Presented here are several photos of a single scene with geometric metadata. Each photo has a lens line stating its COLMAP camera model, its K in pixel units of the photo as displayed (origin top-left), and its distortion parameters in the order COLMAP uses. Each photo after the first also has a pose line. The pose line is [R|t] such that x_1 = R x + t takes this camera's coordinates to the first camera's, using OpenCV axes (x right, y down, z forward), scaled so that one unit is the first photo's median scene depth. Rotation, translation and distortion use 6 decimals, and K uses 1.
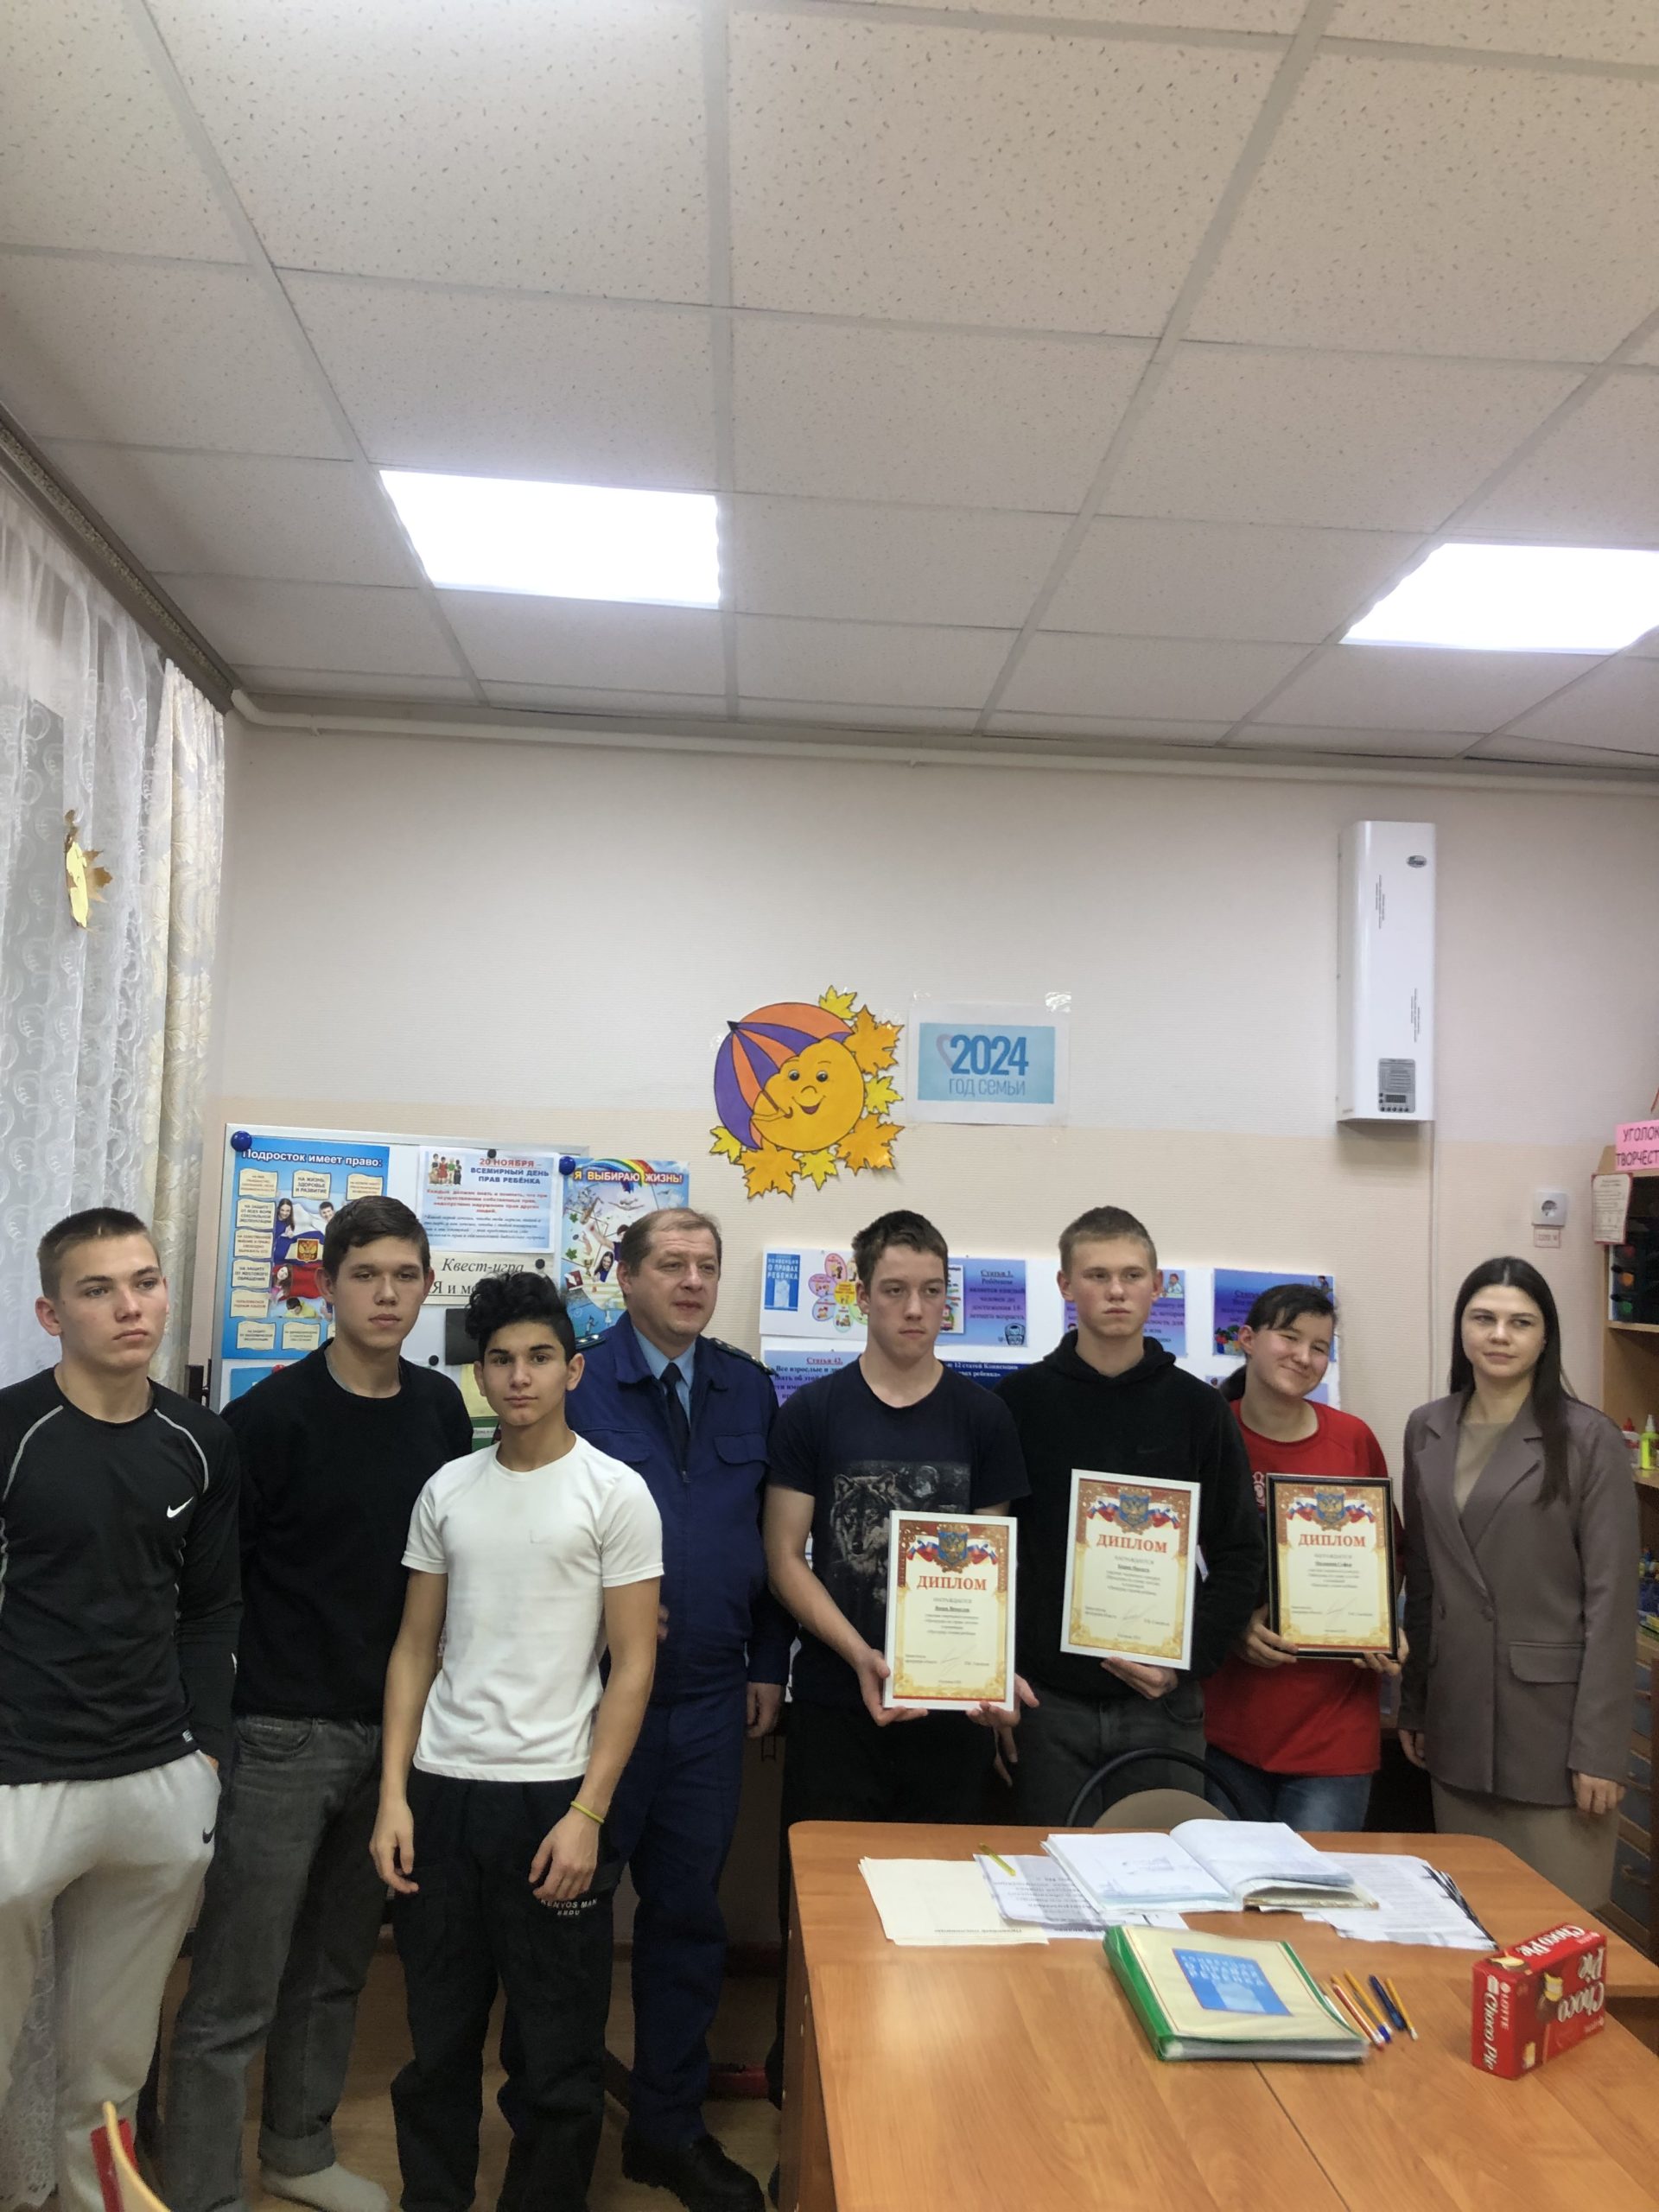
lens RADIAL K [[1704.8, 0, 826.7], [0, 1704.8, 1104.1], [0, 0, 1]] dist [0.132579, -0.355713]
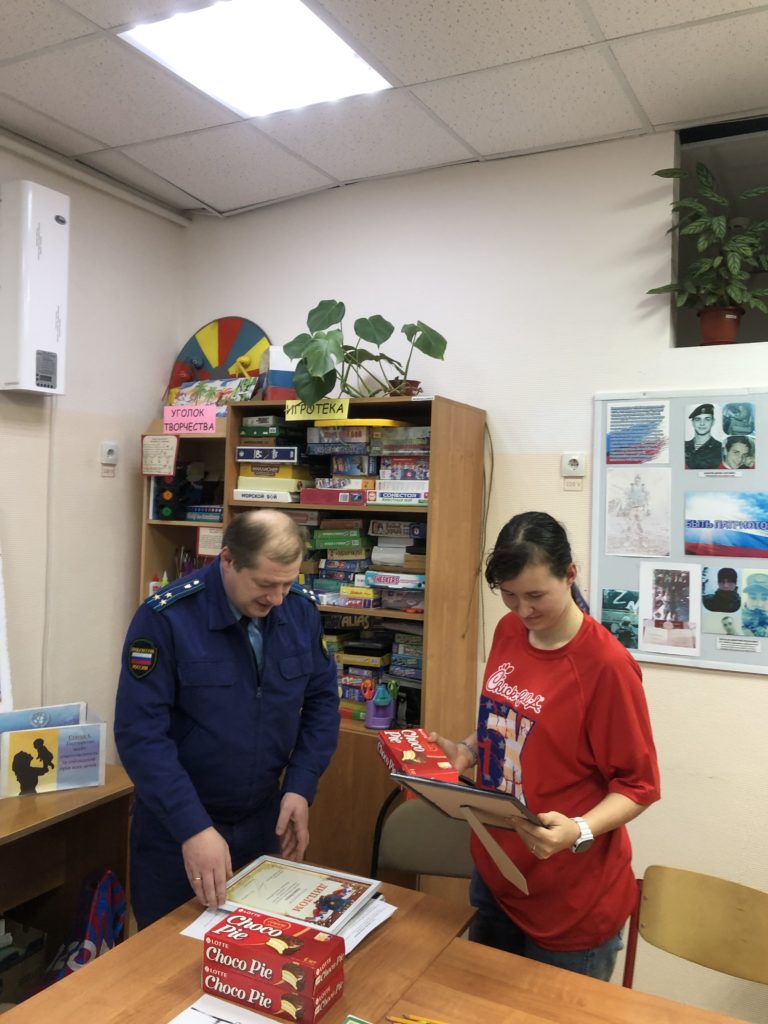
lens RADIAL K [[839.4, 0, 400.5], [0, 839.4, 501.1], [0, 0, 1]] dist [0.049658, -0.086189]
pose [[0.506881, -0.025645, 0.861634, -0.145999], [-0.074986, 0.994457, 0.073711, 0.025548], [-0.858748, -0.101973, 0.502148, 0.359105]]
